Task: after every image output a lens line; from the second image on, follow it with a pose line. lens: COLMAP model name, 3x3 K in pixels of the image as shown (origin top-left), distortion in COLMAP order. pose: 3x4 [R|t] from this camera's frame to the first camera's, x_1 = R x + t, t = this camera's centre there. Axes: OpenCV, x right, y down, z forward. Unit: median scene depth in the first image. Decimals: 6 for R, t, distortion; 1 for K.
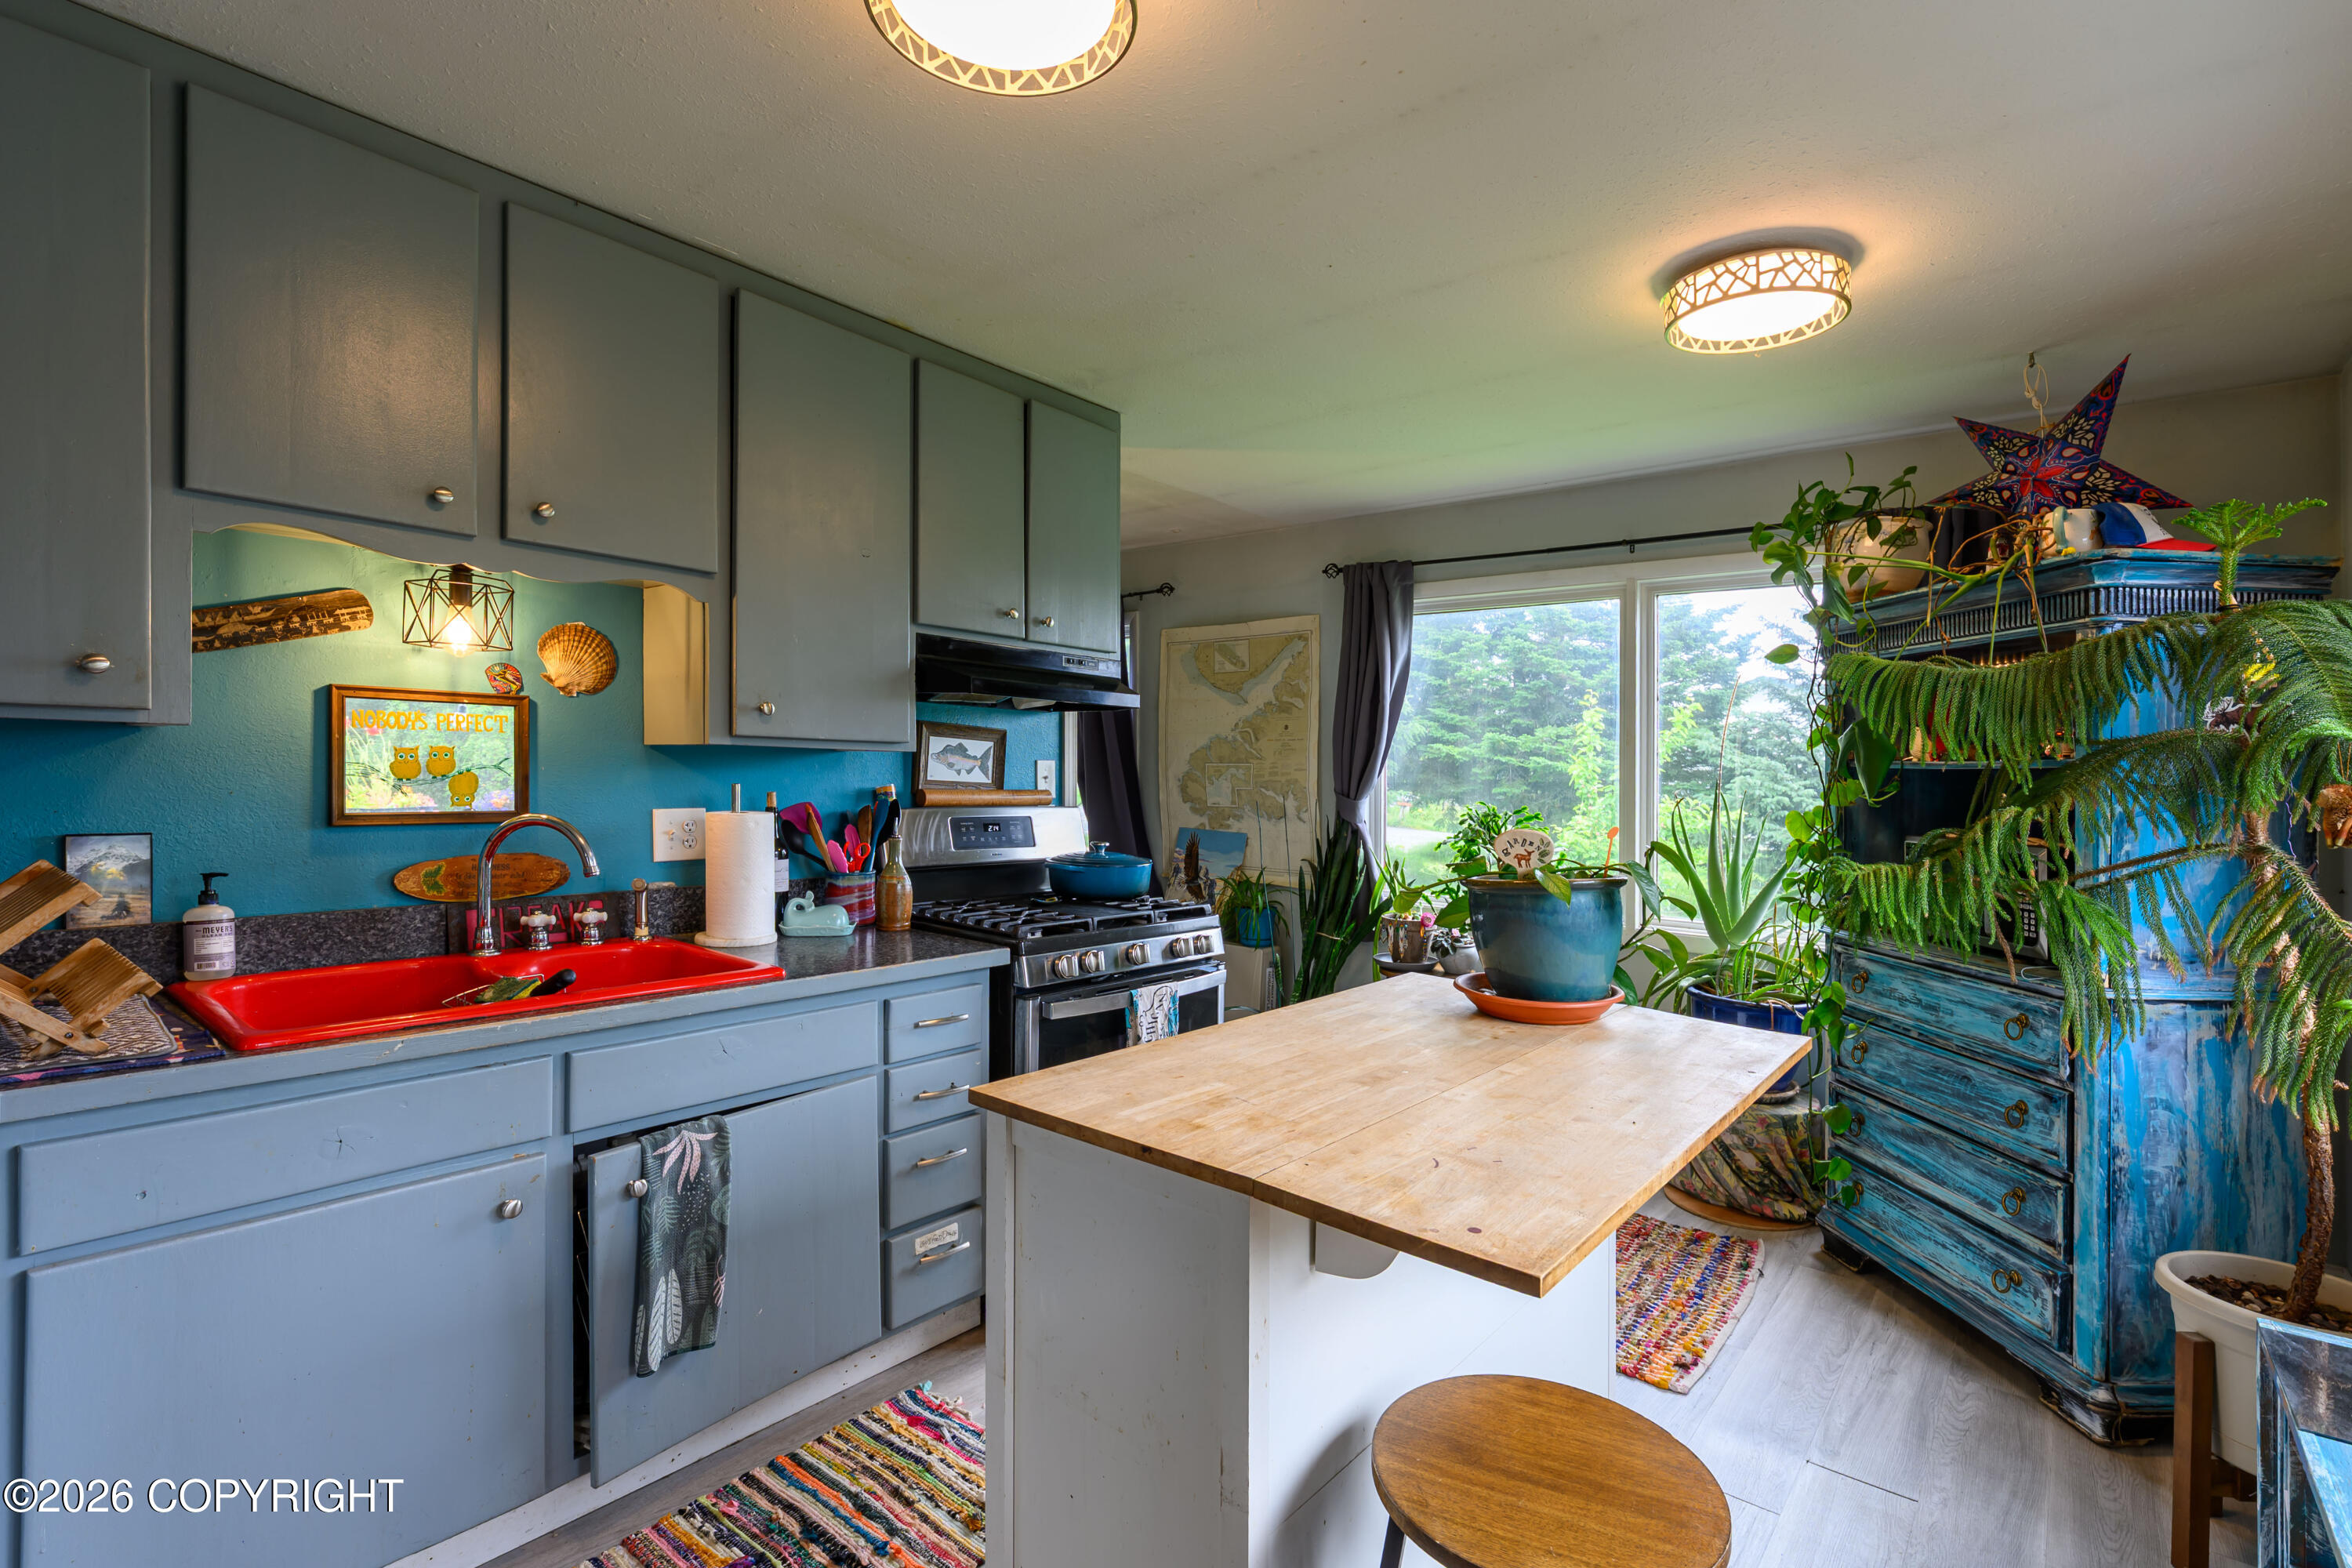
lens RADIAL K [[1074.6, 0, 1173.5], [0, 1074.6, 777.4], [0, 0, 1]] dist [-0.000738, 0.000548]
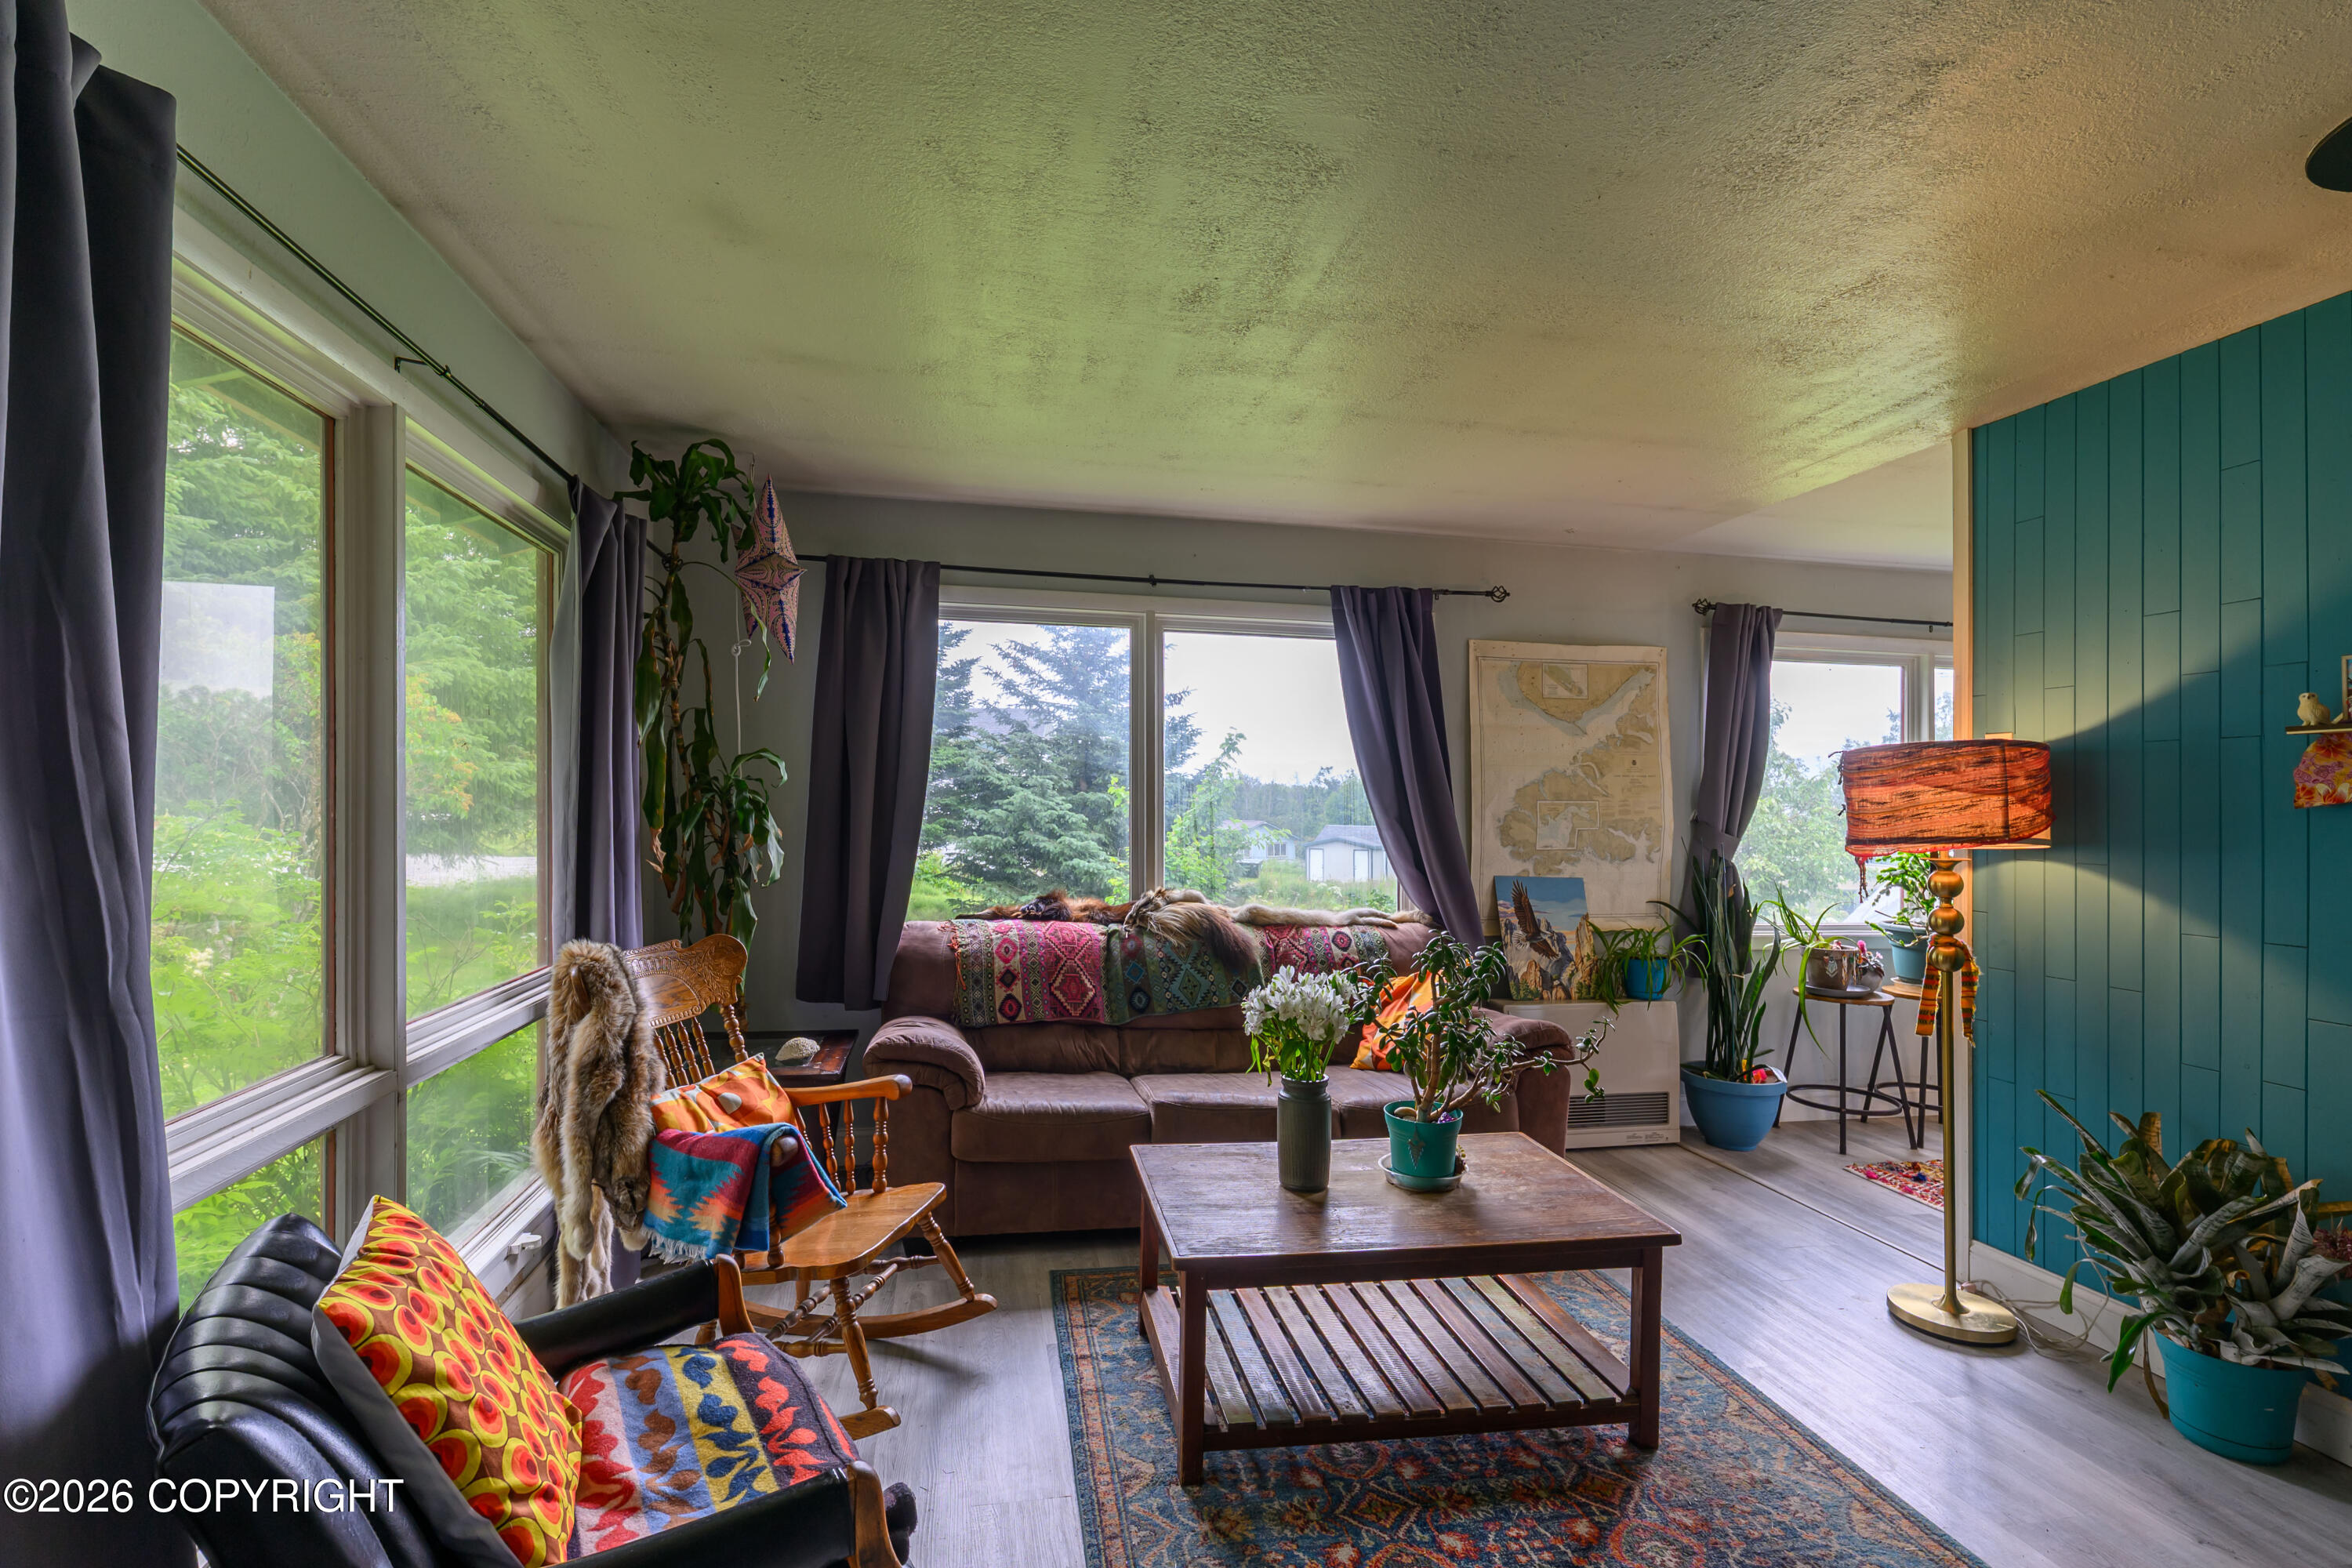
lens RADIAL K [[1074.6, 0, 1168.4], [0, 1074.6, 789.1], [0, 0, 1]] dist [-0.000738, 0.000548]
pose [[0.636700, -0.001876, 0.771109, -0.849660], [0.002787, 0.999996, 0.000132, -0.023821], [-0.771106, 0.002065, 0.636703, 0.688659]]
